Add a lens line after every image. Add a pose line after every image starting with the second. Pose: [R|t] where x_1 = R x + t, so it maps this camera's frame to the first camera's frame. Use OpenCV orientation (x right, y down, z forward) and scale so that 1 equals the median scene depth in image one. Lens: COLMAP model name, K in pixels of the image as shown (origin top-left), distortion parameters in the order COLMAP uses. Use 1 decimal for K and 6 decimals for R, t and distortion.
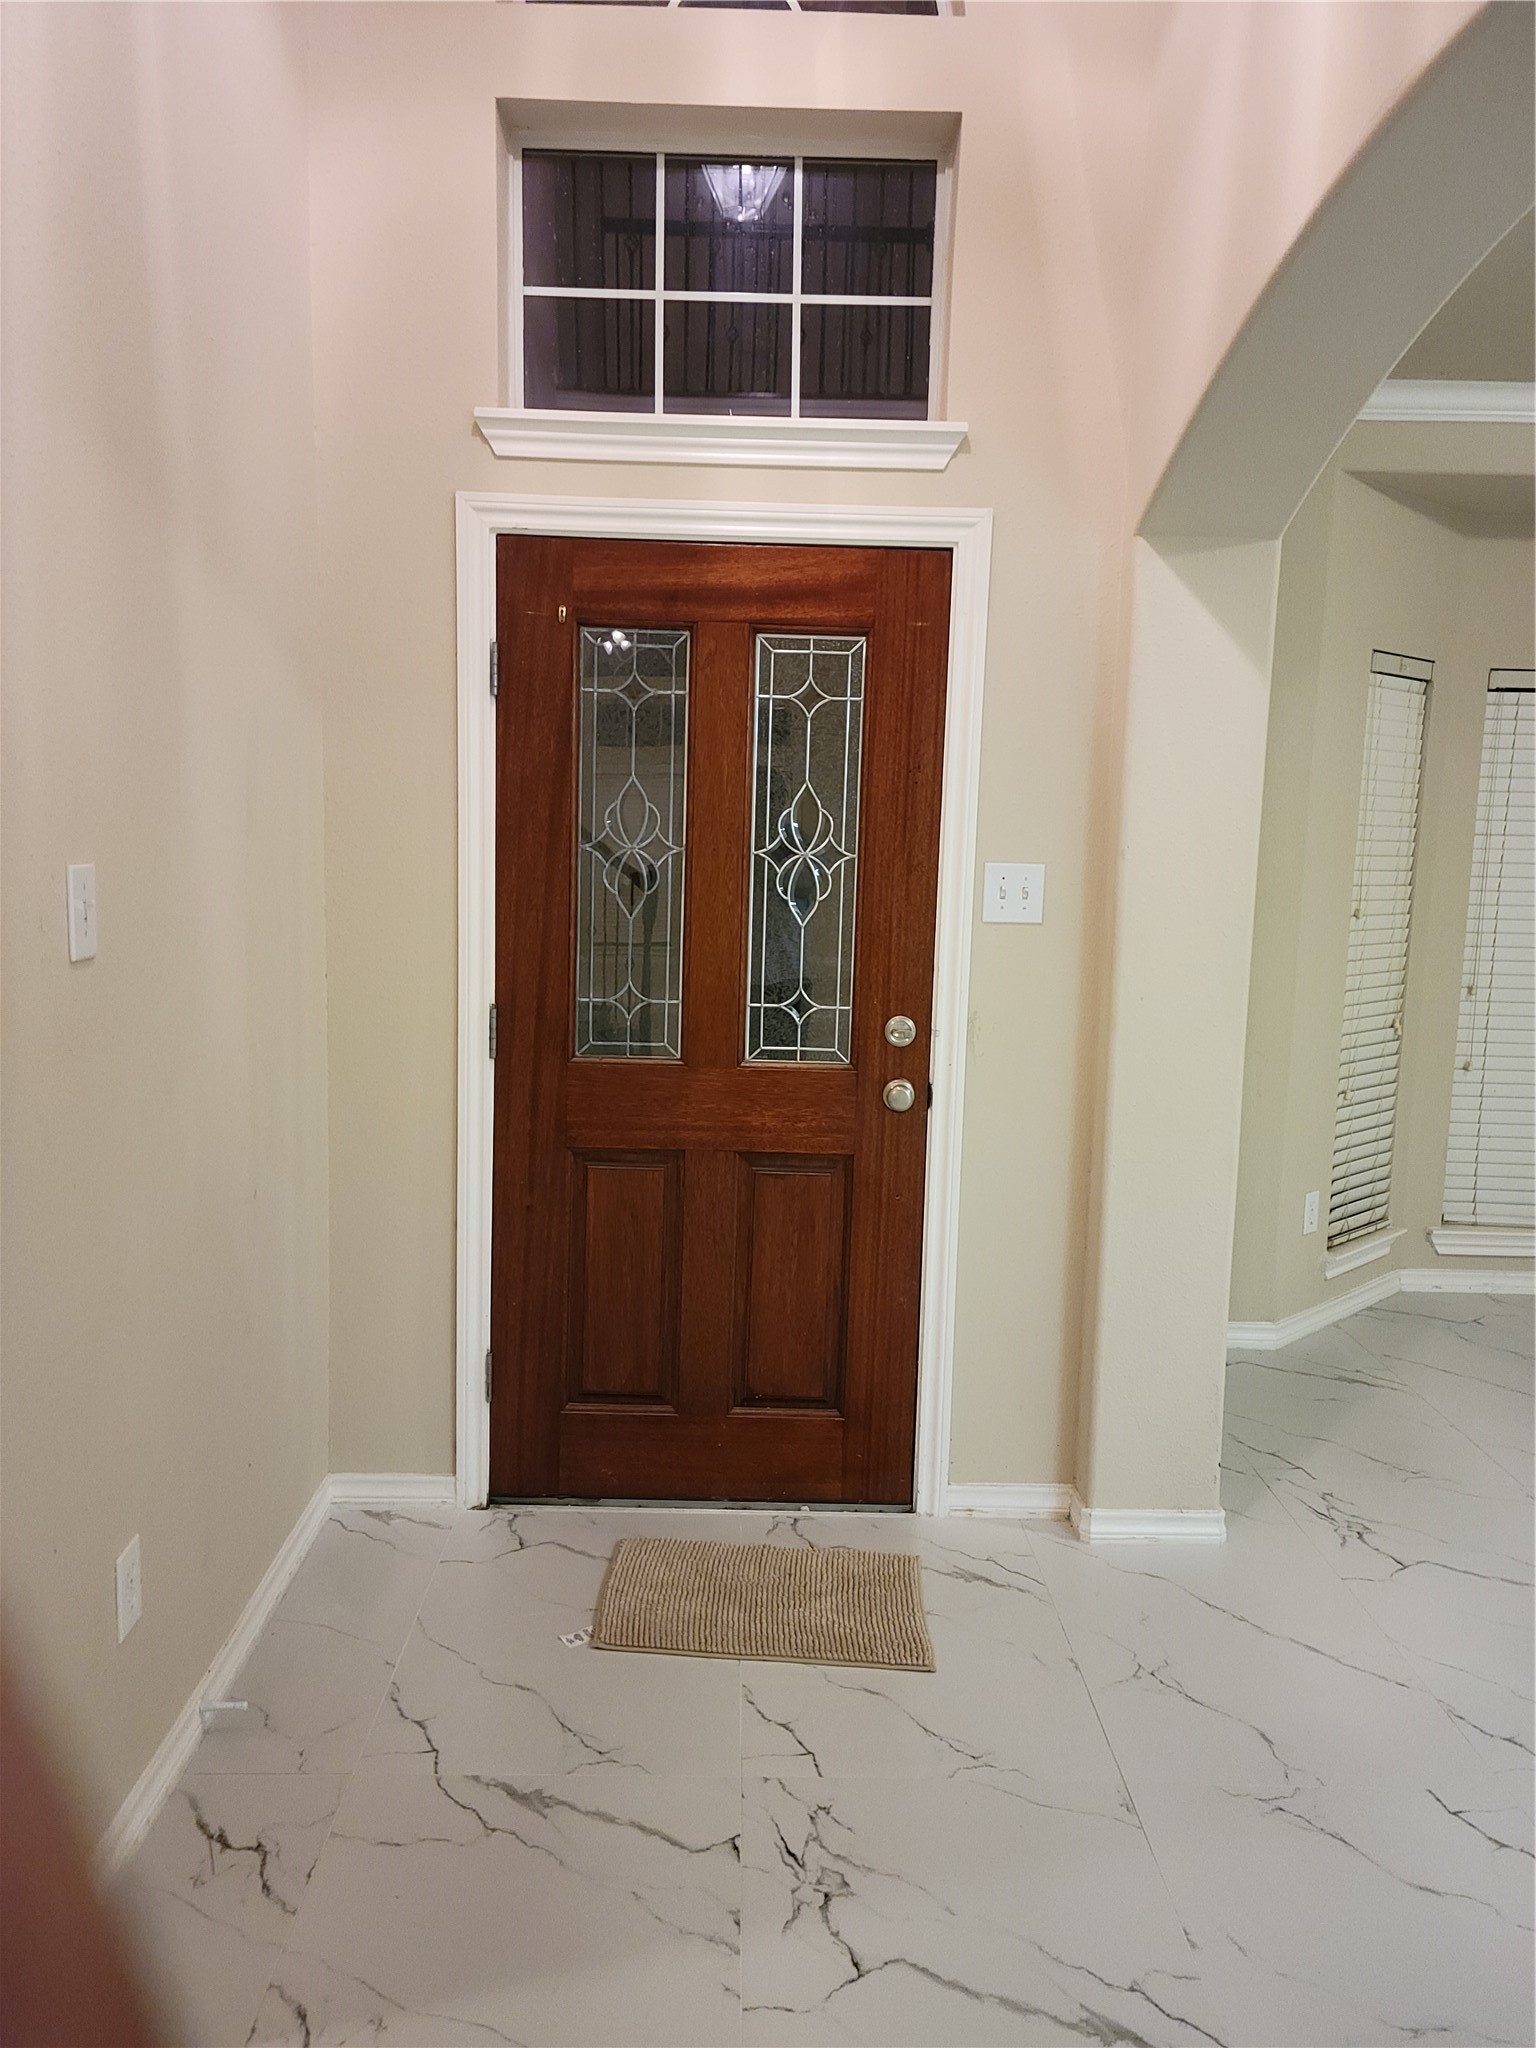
lens RADIAL K [[1613.1, 0, 776.6], [0, 1613.1, 1030.0], [0, 0, 1]] dist [0.067871, -0.002325]
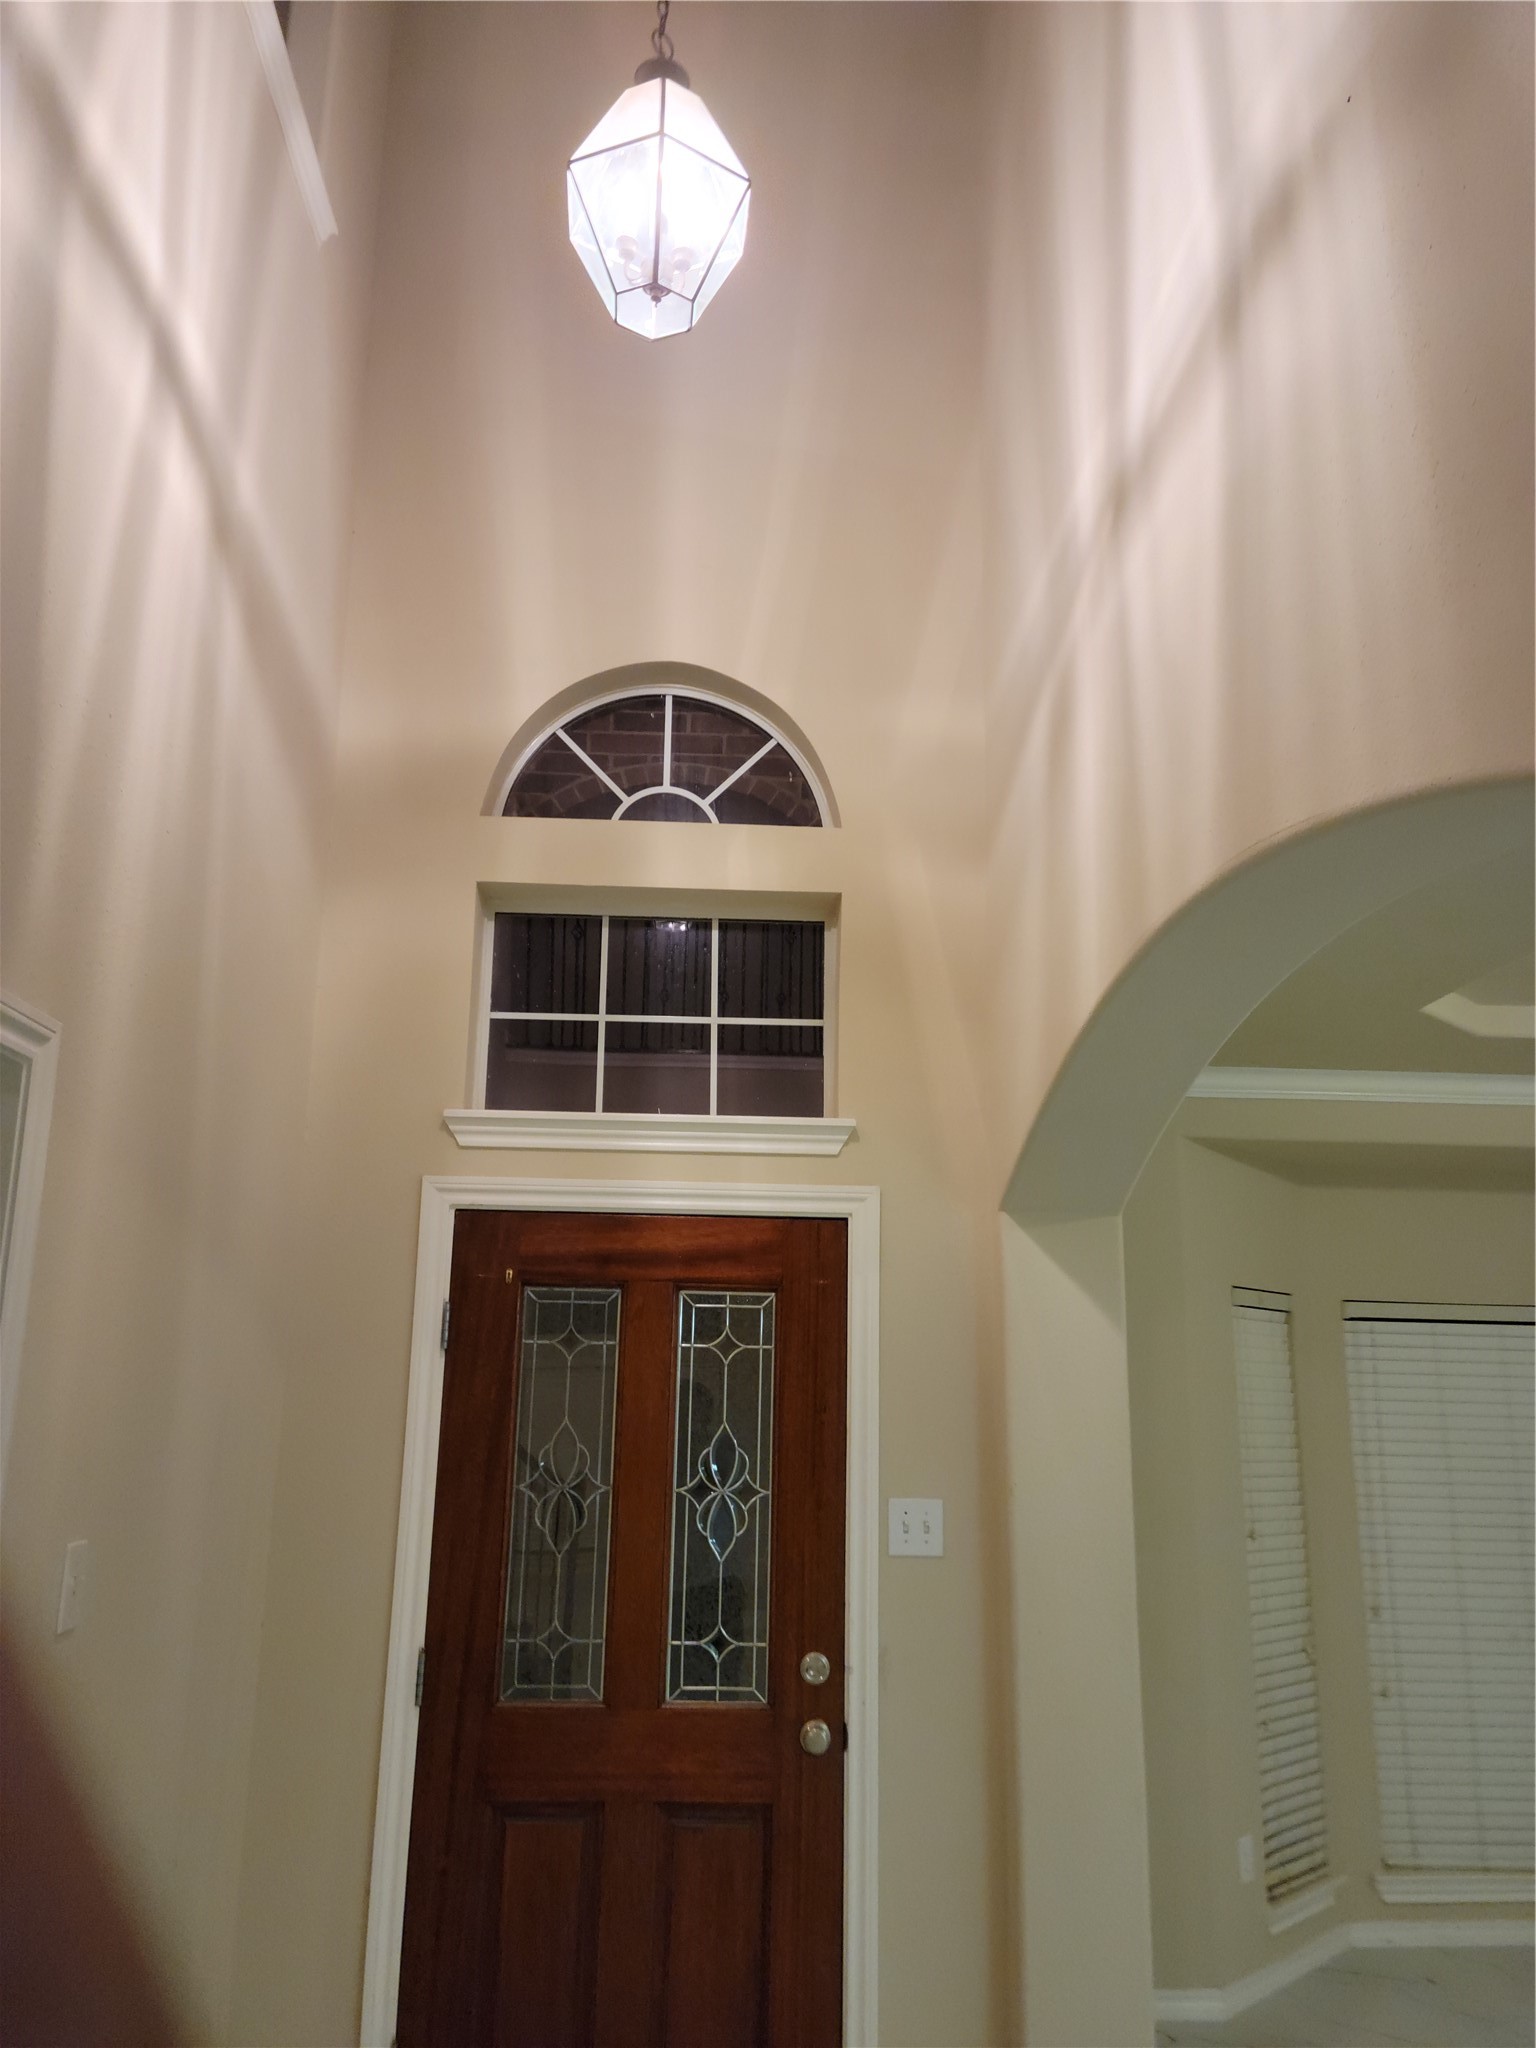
lens RADIAL K [[1608.2, 0, 768.0], [0, 1608.2, 1024.0], [0, 0, 1]] dist [0.108039, -0.111294]
pose [[0.999316, -0.001797, 0.036944, 0.008094], [0.014707, 0.935767, -0.352311, -0.017999], [-0.033938, 0.352613, 0.935153, -0.129789]]
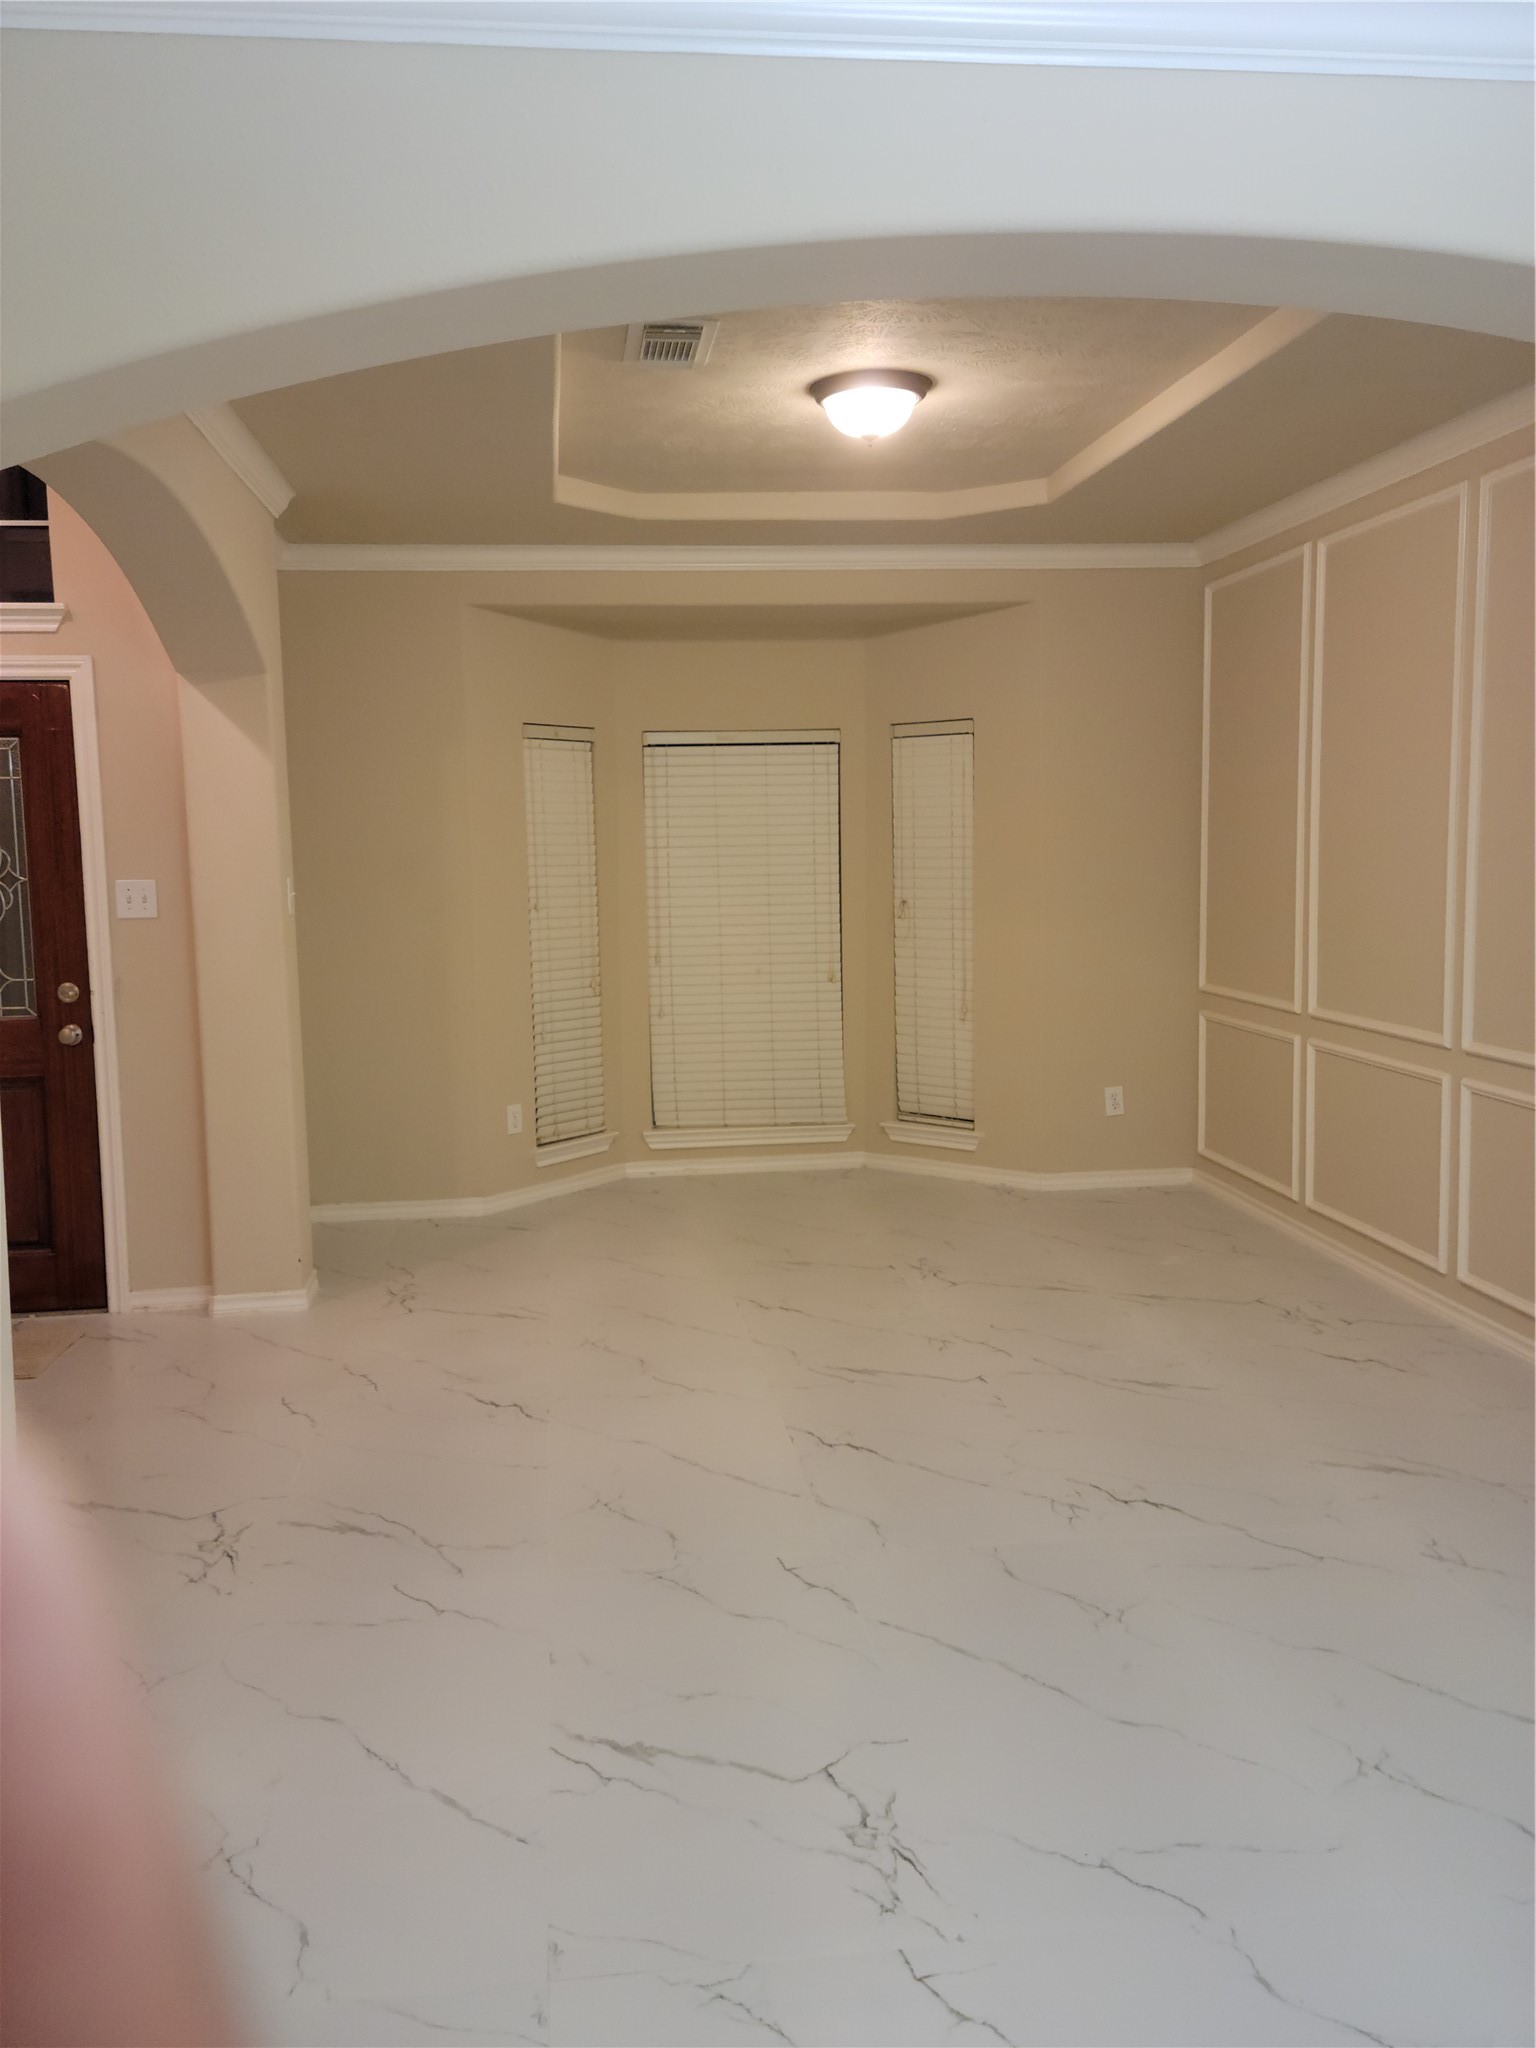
lens RADIAL K [[1617.3, 0, 739.6], [0, 1617.3, 1016.5], [0, 0, 1]] dist [0.093727, -0.088219]
pose [[0.994216, -0.055007, 0.092239, 0.560793], [0.057508, 0.998040, -0.024679, 0.097548], [-0.090701, 0.029840, 0.995431, -0.594129]]
